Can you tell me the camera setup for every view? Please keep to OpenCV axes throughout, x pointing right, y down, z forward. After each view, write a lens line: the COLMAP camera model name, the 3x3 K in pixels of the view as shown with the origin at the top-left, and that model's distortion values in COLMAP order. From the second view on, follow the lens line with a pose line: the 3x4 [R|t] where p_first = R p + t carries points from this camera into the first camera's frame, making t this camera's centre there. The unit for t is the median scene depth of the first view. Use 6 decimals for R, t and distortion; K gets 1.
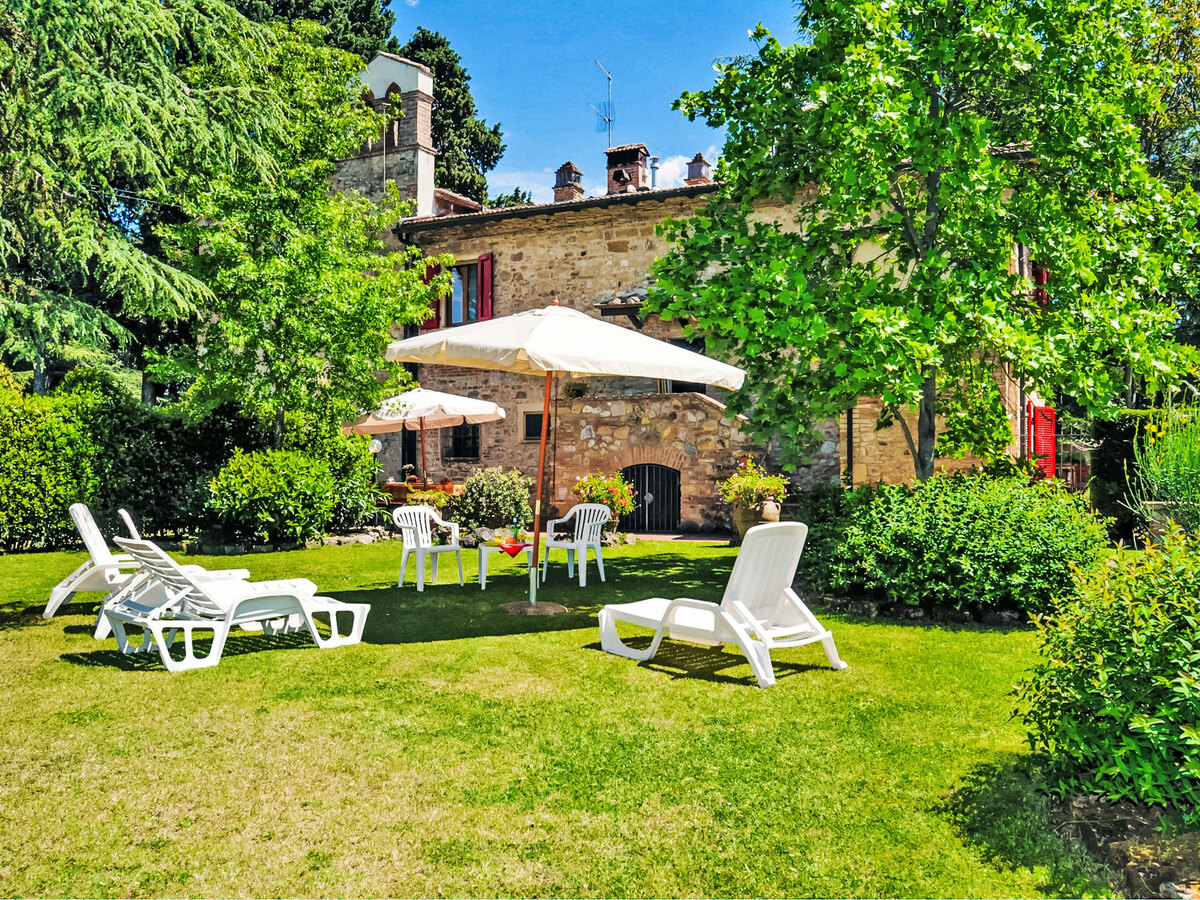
lens RADIAL K [[1130.9, 0, 600.0], [0, 1130.9, 450.0], [0, 0, 1]] dist [-0.097171, 0.005450]
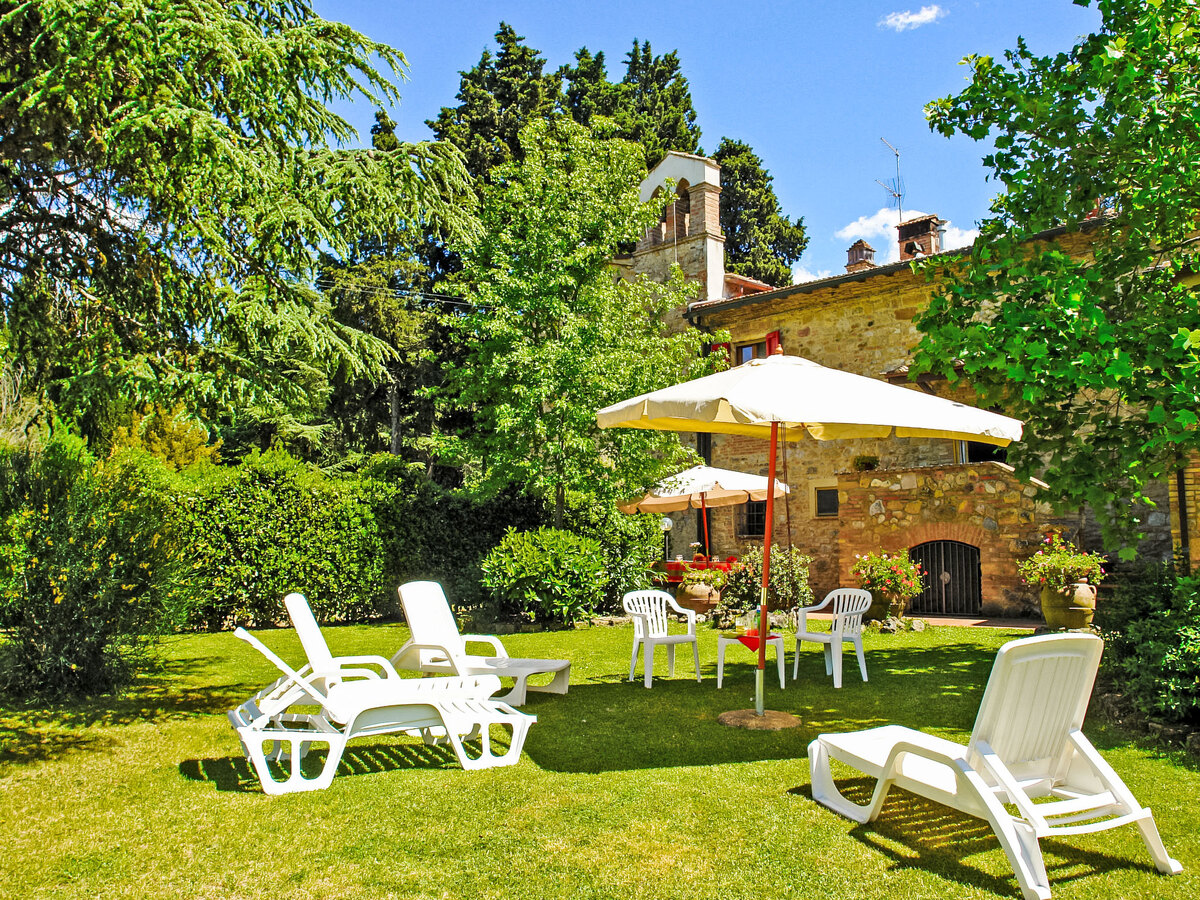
lens RADIAL K [[983.5, 0, 599.2], [0, 983.5, 423.9], [0, 0, 1]] dist [-0.101594, 0.068552]
pose [[0.944348, -0.040733, -0.326416, 0.044004], [0.006159, 0.994319, -0.106260, 0.000336], [0.328890, 0.098335, 0.939234, 0.171219]]
